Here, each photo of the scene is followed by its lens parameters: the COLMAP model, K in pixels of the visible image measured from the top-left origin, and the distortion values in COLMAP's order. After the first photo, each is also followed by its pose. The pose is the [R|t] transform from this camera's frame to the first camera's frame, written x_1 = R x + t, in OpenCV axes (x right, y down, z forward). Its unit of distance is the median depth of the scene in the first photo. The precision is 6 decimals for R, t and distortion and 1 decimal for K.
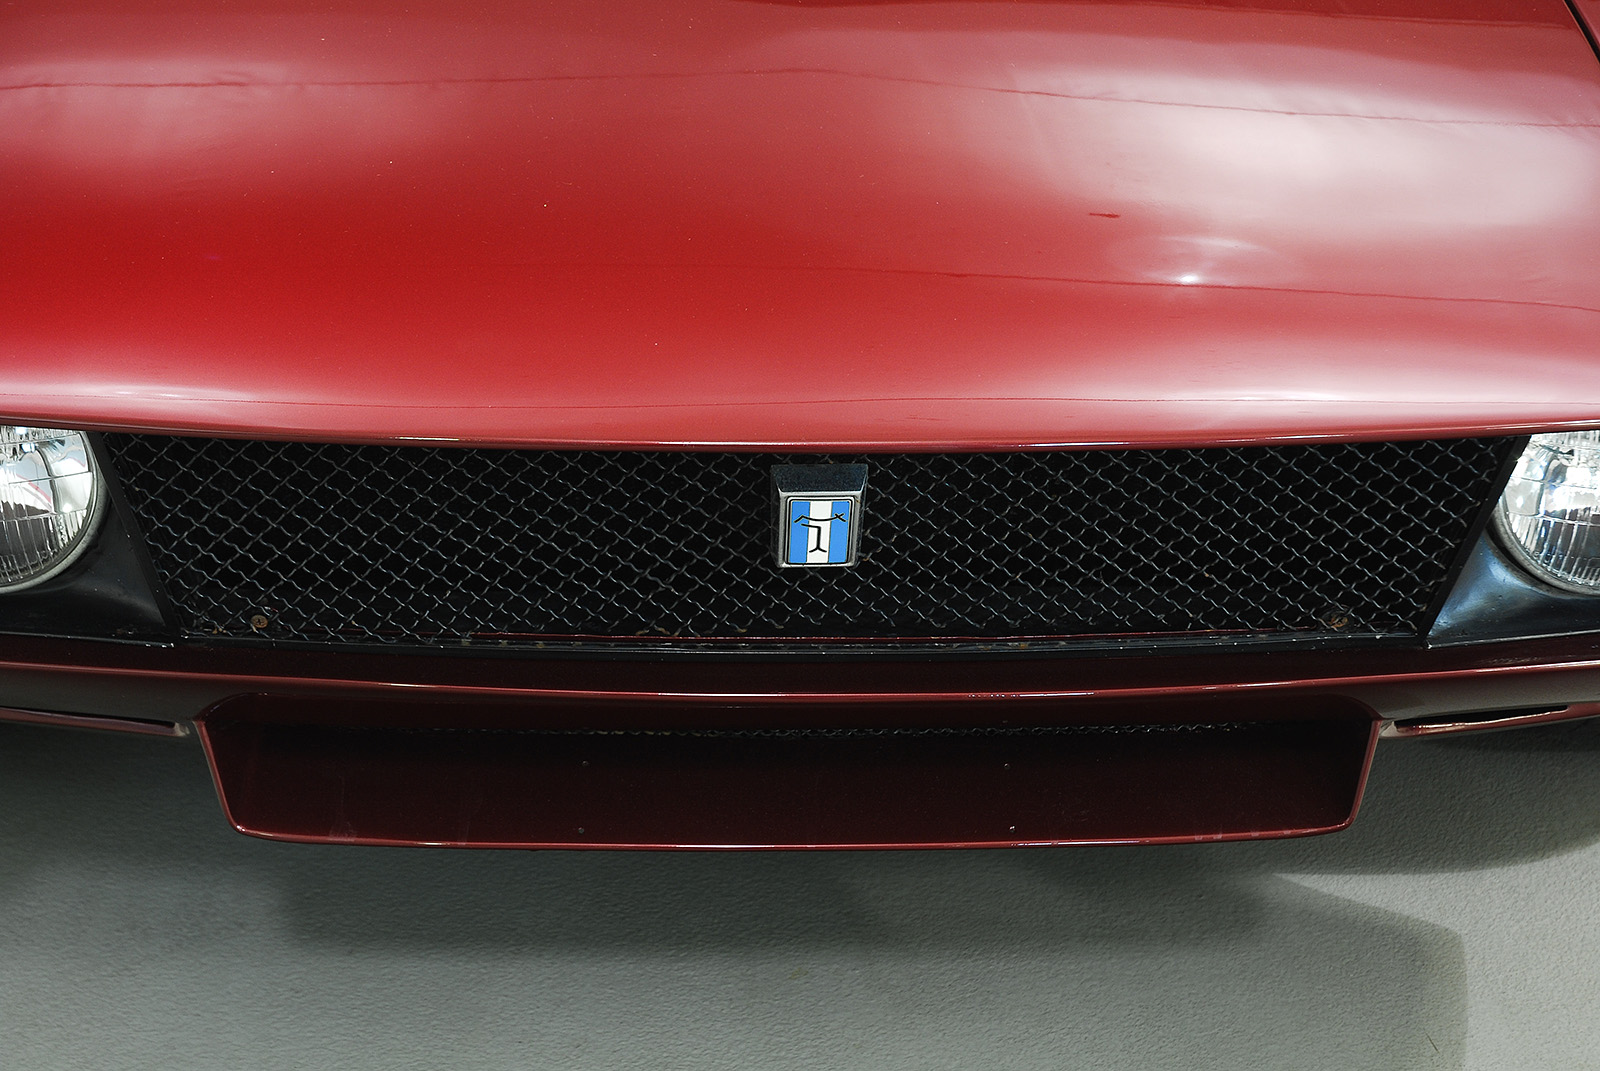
lens RADIAL K [[2859.5, 0, 802.0], [0, 2859.5, 545.3], [0, 0, 1]] dist [0.090314, 0.000000]
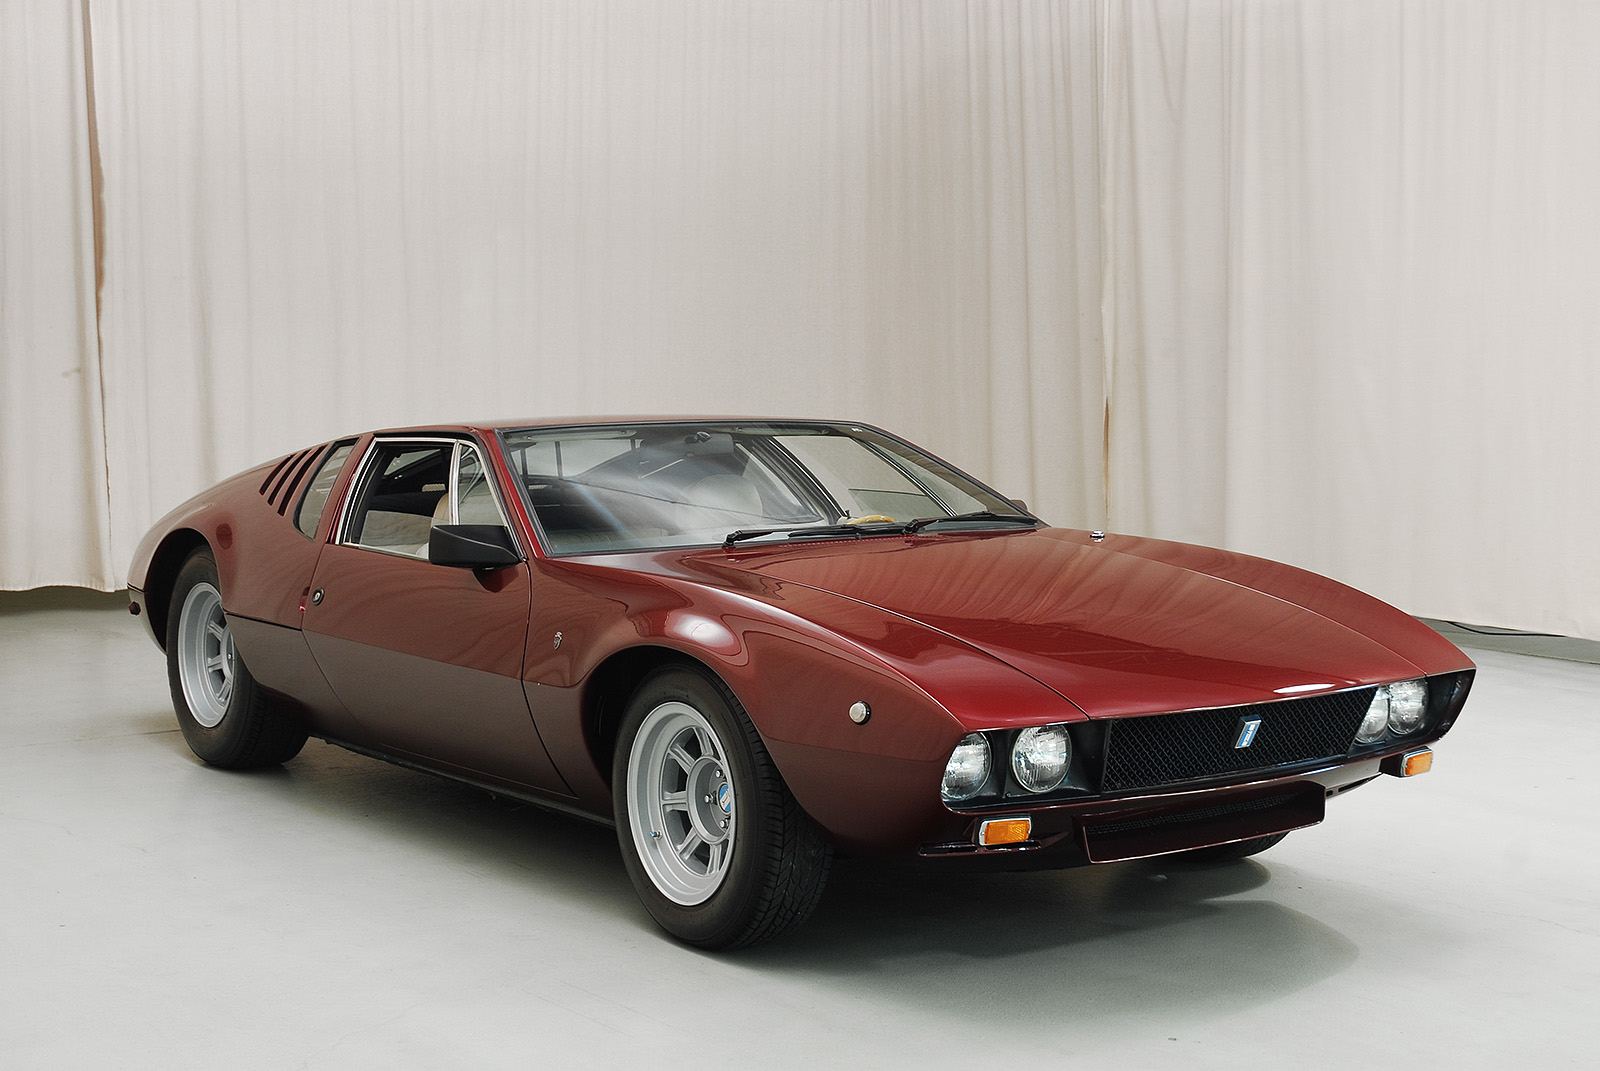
lens RADIAL K [[2197.9, 0, 796.3], [0, 2197.9, 534.9], [0, 0, 1]] dist [-0.015733, 0.000000]
pose [[0.845418, -0.069512, 0.529563, -1.948941], [0.219742, 0.948961, -0.226243, 0.260209], [-0.486808, 0.307637, 0.817544, -1.116421]]
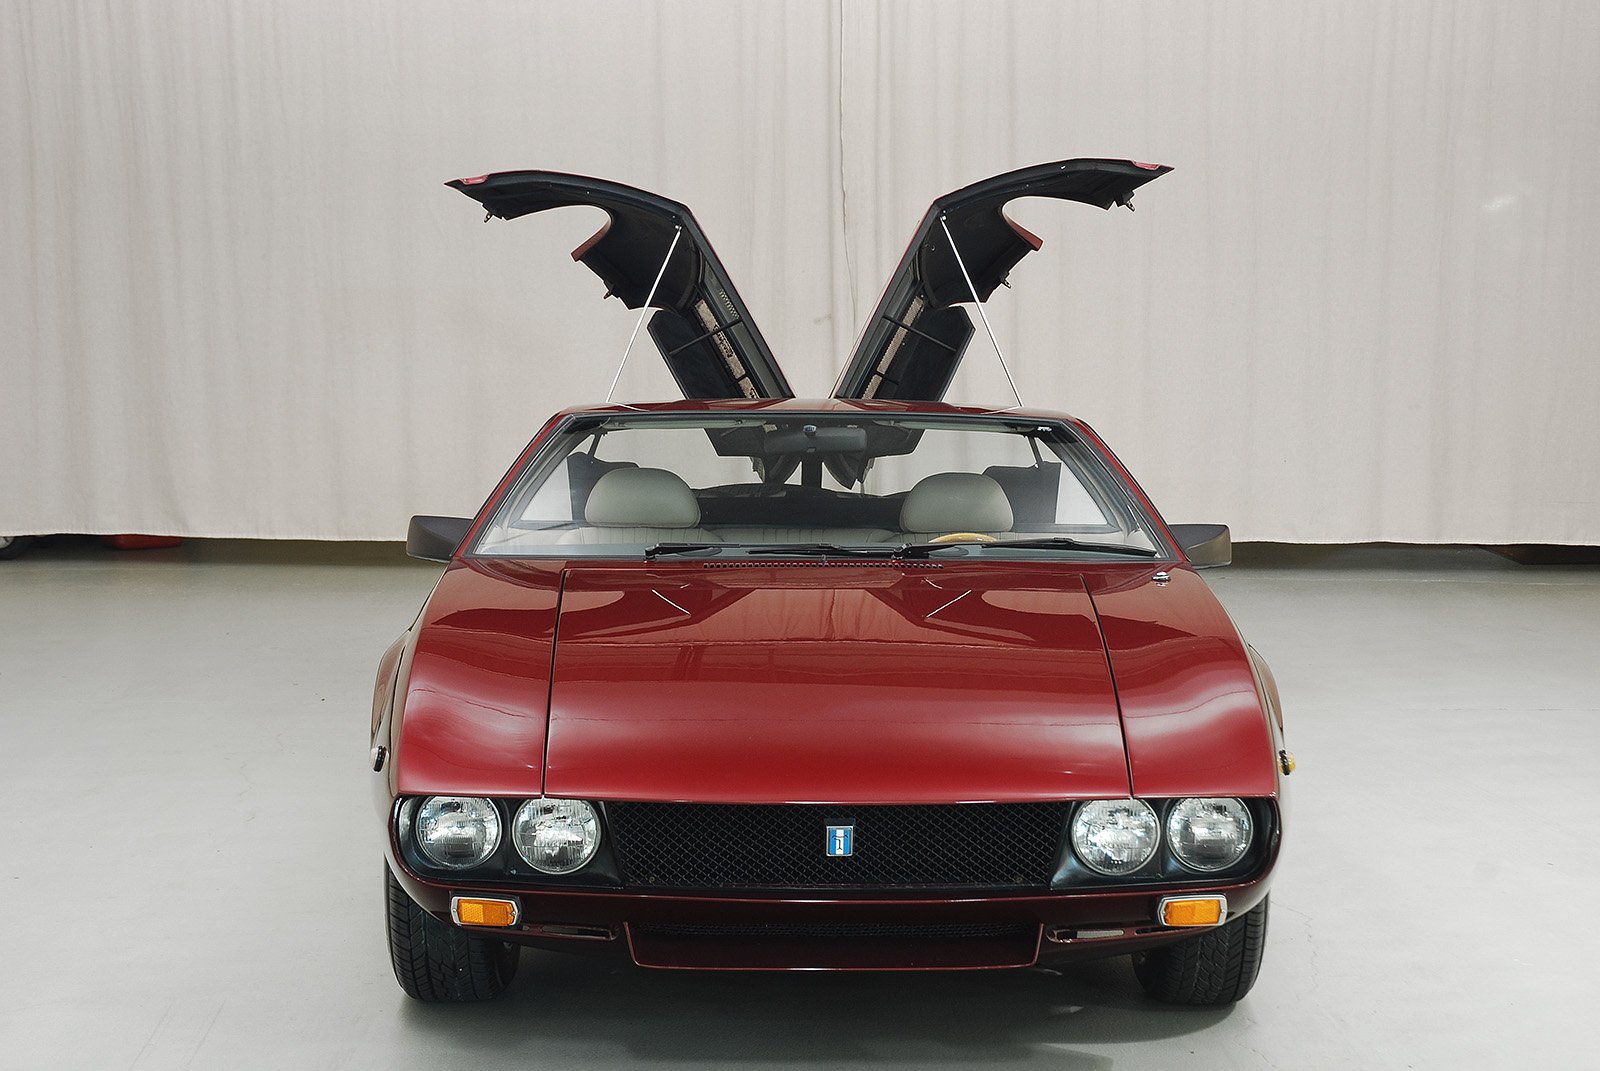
lens RADIAL K [[2553.6, 0, 803.8], [0, 2553.6, 531.6], [0, 0, 1]] dist [0.080208, 0.000000]
pose [[0.999428, -0.010830, -0.032028, 0.056680], [0.001582, 0.961246, -0.275687, 0.414743], [0.033772, 0.275478, 0.960714, -1.652328]]
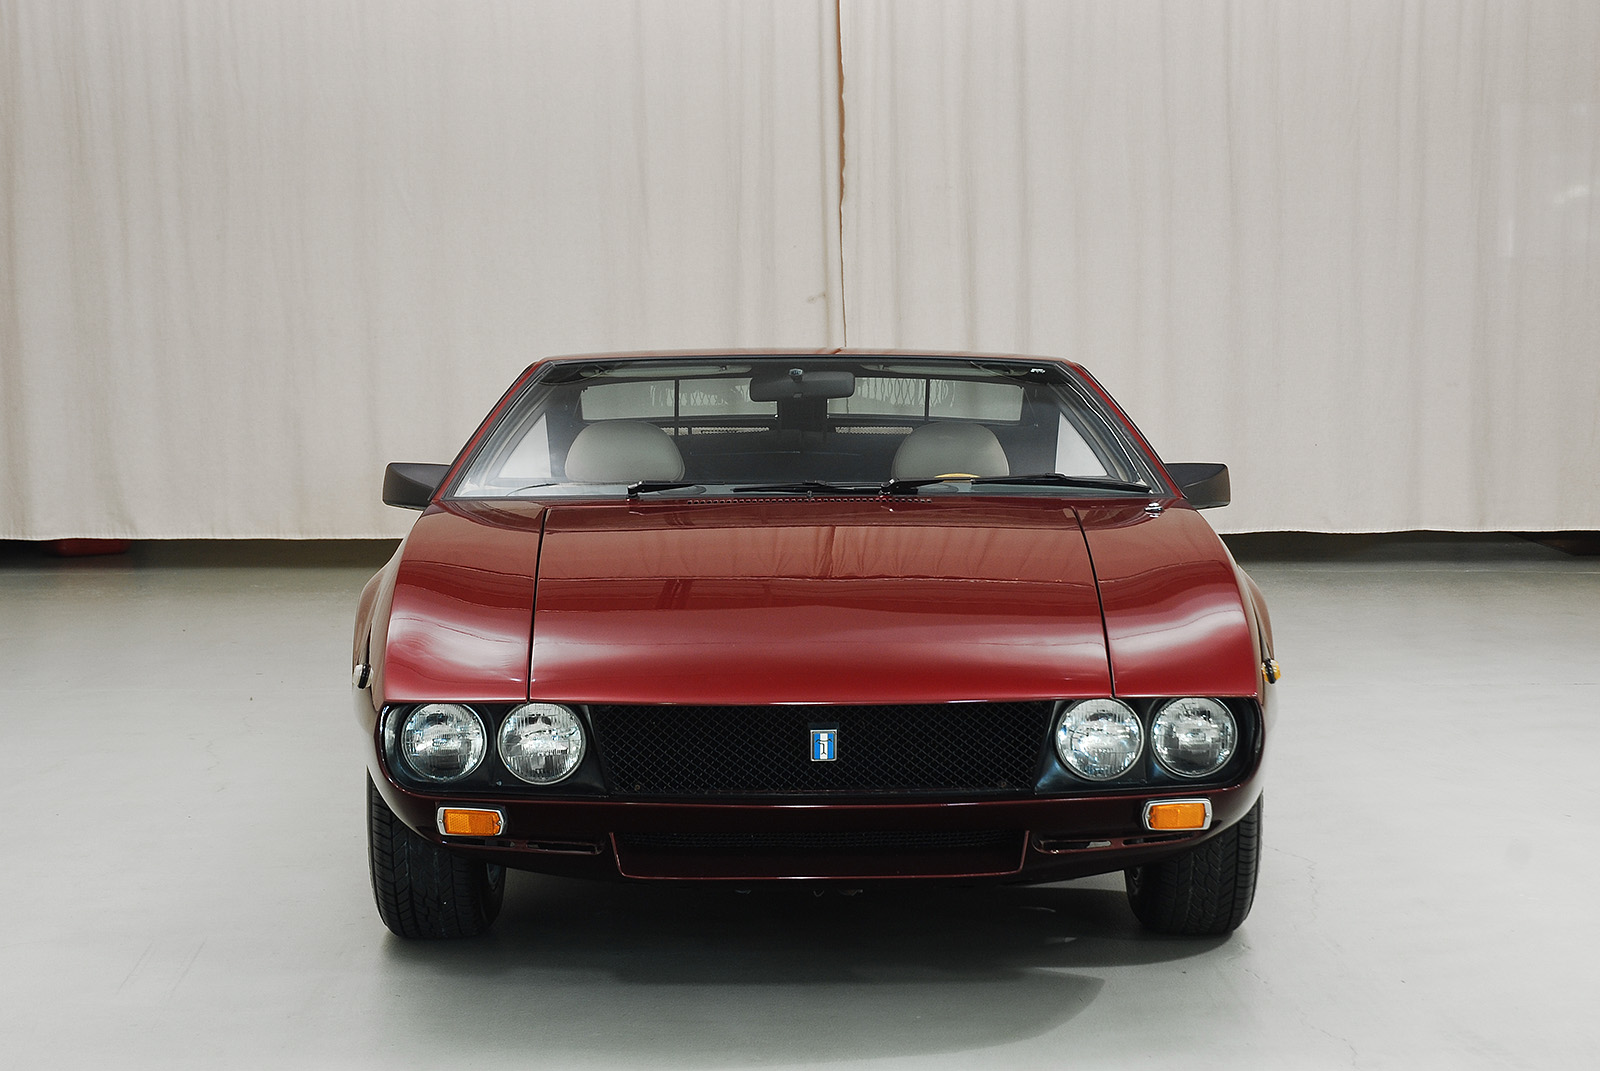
lens RADIAL K [[2859.5, 0, 787.6], [0, 2859.5, 496.9], [0, 0, 1]] dist [0.090314, 0.000000]
pose [[0.999038, -0.022061, -0.037889, 0.086518], [0.009595, 0.953251, -0.302026, 0.644562], [0.042781, 0.301372, 0.952546, -1.933487]]
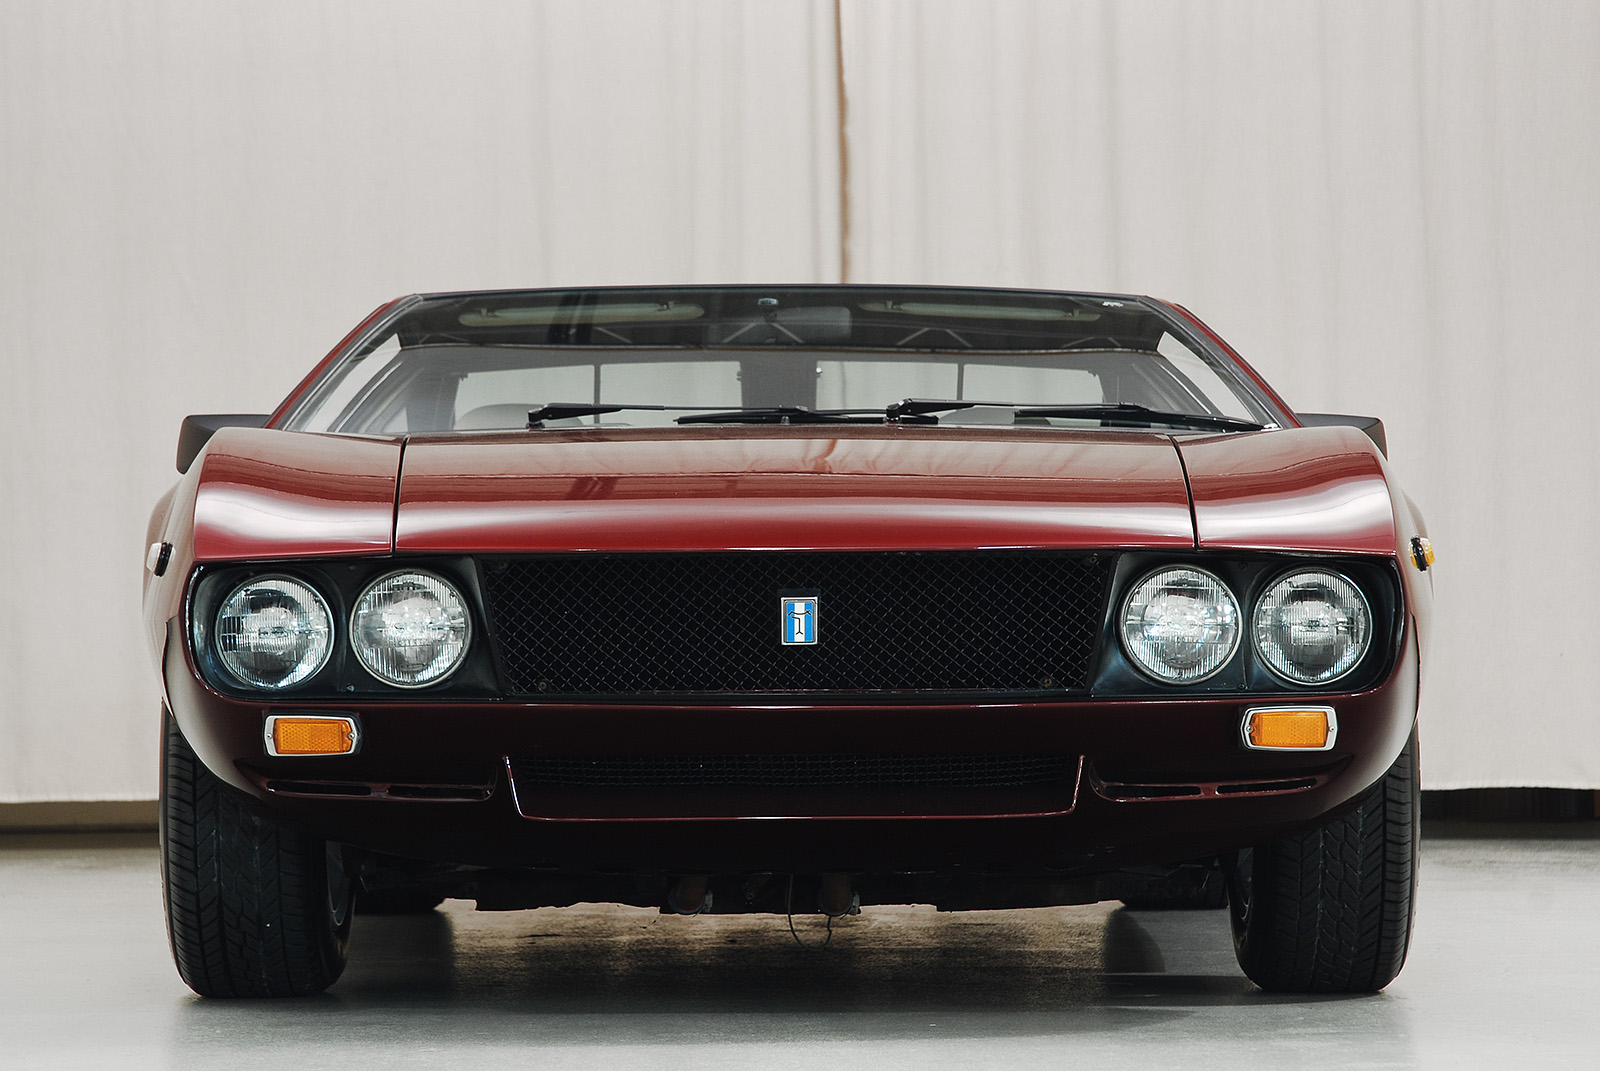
lens RADIAL K [[4564.1, 0, 785.1], [0, 4564.1, 541.1], [0, 0, 1]] dist [0.266056, 0.000000]
pose [[0.999180, -0.024720, -0.032070, 0.106819], [0.009852, 0.916629, -0.399617, 1.314134], [0.039275, 0.398973, 0.916121, -2.204953]]
